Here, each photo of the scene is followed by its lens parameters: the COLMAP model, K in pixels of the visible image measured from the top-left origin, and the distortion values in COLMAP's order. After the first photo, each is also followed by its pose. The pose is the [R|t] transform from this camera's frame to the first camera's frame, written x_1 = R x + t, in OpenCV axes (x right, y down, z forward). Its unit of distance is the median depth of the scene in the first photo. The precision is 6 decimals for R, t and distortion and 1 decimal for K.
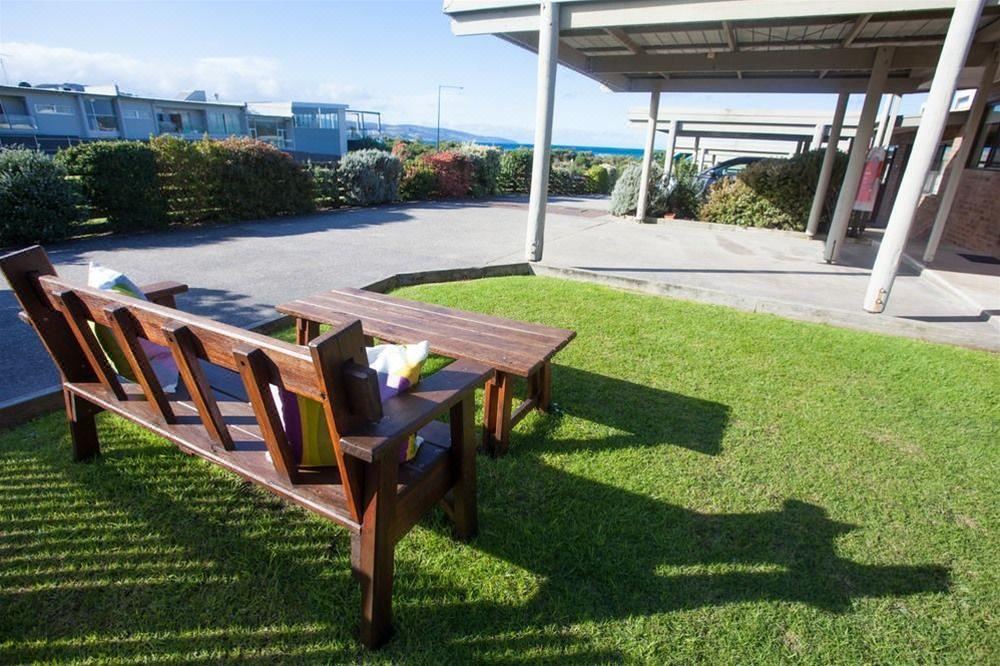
lens RADIAL K [[501.0, 0, 500.0], [0, 501.0, 333.0], [0, 0, 1]] dist [-0.063939, 0.031262]
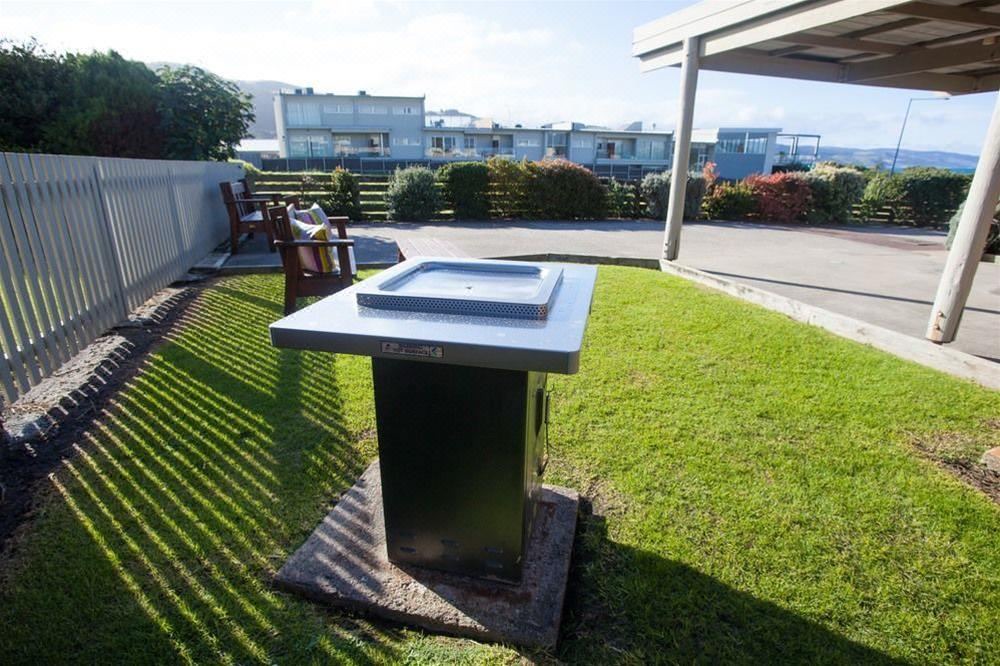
lens RADIAL K [[501.0, 0, 500.0], [0, 501.0, 333.0], [0, 0, 1]] dist [-0.063939, 0.031262]
pose [[0.723096, 0.201600, -0.660674, 0.279853], [-0.231643, 0.971849, 0.043024, 0.028850], [0.650749, 0.121930, 0.749439, -0.037446]]
